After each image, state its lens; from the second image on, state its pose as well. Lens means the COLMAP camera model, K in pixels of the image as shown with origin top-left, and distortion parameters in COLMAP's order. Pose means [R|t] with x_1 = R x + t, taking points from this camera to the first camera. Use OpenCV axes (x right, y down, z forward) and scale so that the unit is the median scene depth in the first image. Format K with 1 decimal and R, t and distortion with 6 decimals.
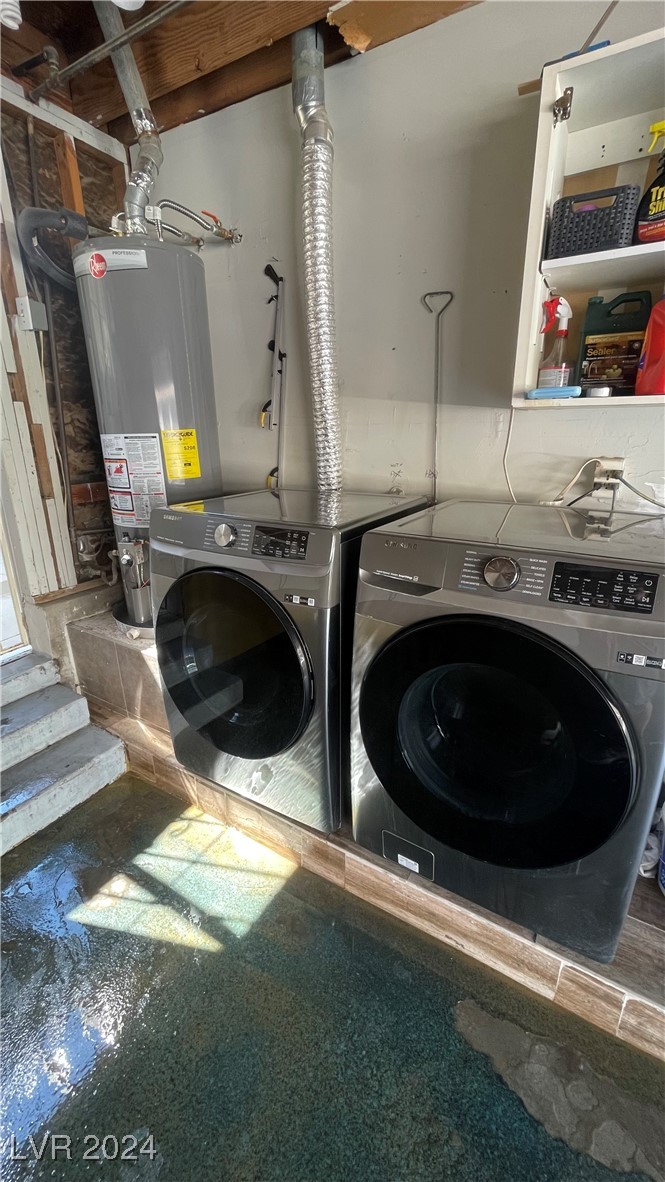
lens RADIAL K [[487.2, 0, 332.5], [0, 487.2, 591.0], [0, 0, 1]] dist [-0.000834, -0.000050]
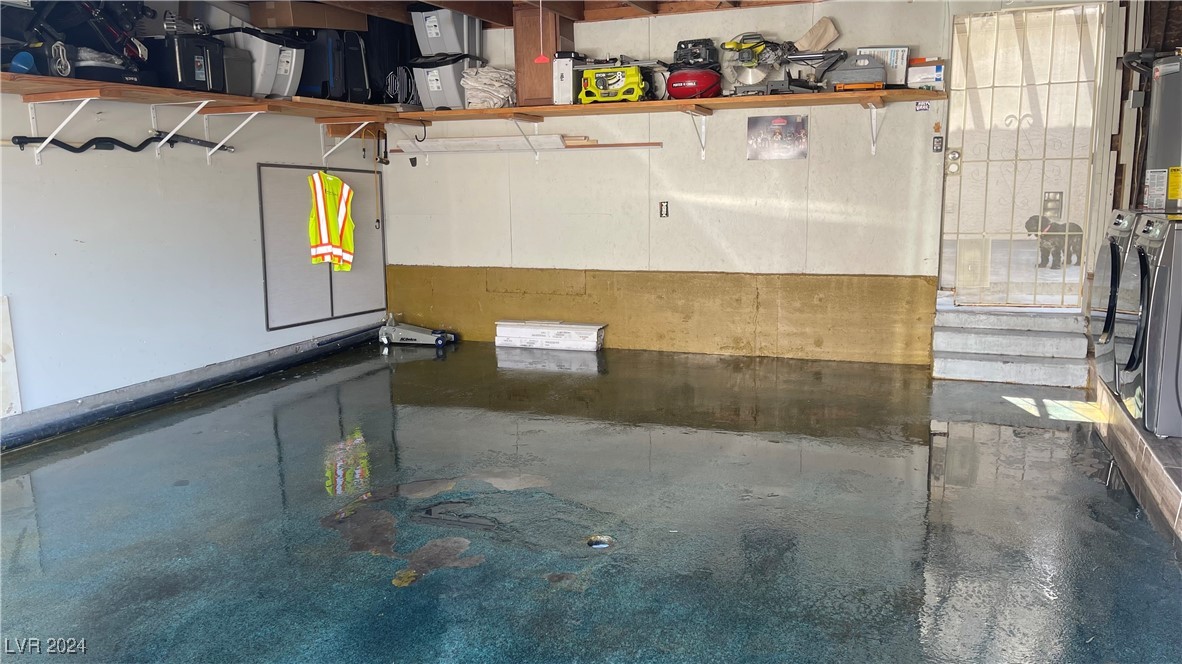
lens RADIAL K [[904.4, 0, 591.0], [0, 904.4, 332.0], [0, 0, 1]] dist [0.005287, -0.005360]
pose [[0.163195, 0.163090, -0.973021, 2.089264], [-0.297458, 0.948482, 0.109087, 0.370078], [0.940684, 0.271631, 0.203300, -1.080904]]
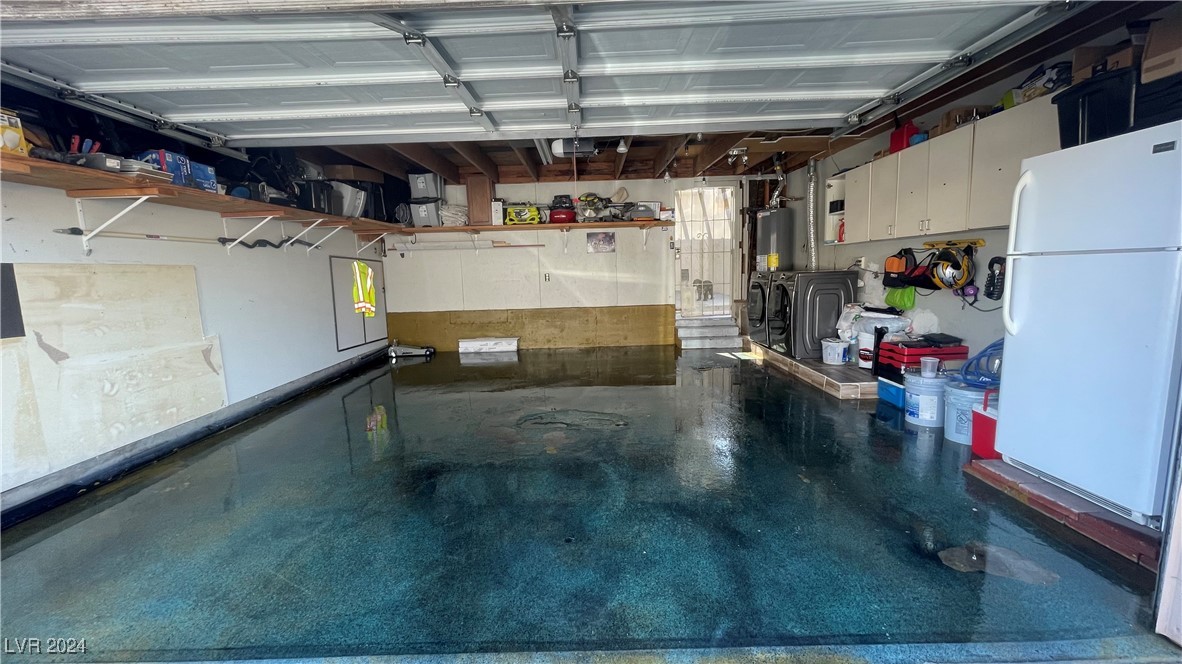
lens RADIAL K [[487.2, 0, 591.0], [0, 487.2, 332.0], [0, 0, 1]] dist [-0.000834, -0.000050]
pose [[0.509581, 0.105317, -0.853953, 2.111851], [-0.245352, 0.969061, -0.026897, 0.647543], [0.824700, 0.223226, 0.519654, -1.833577]]
